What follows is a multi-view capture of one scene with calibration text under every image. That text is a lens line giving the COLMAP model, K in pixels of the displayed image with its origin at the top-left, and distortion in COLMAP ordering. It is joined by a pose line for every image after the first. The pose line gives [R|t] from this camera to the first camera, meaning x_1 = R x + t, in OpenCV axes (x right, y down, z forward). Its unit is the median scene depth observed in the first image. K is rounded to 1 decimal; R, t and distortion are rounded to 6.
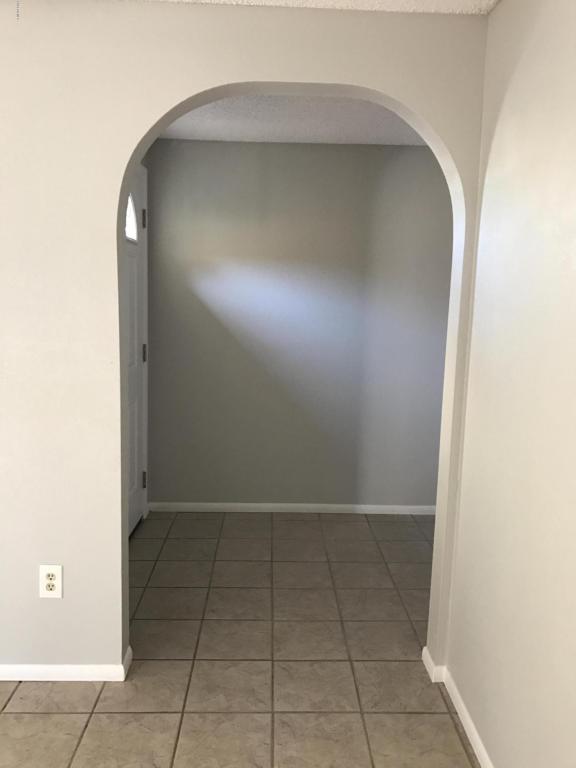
lens RADIAL K [[628.8, 0, 288.0], [0, 628.8, 384.0], [0, 0, 1]] dist [0.115656, -0.257414]
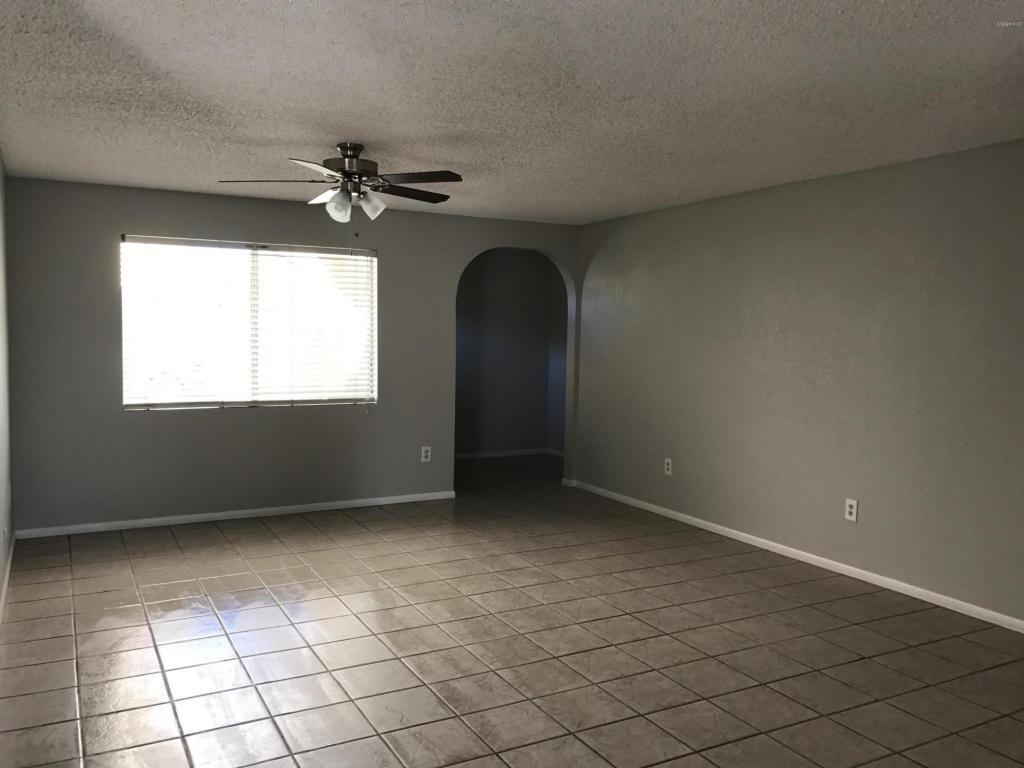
lens RADIAL K [[838.3, 0, 504.7], [0, 838.3, 383.2], [0, 0, 1]] dist [0.115656, -0.257414]
pose [[0.892894, -0.039614, 0.448520, -1.458398], [0.073419, 0.995600, -0.058226, 0.253258], [-0.444240, 0.084919, 0.891874, -1.820376]]
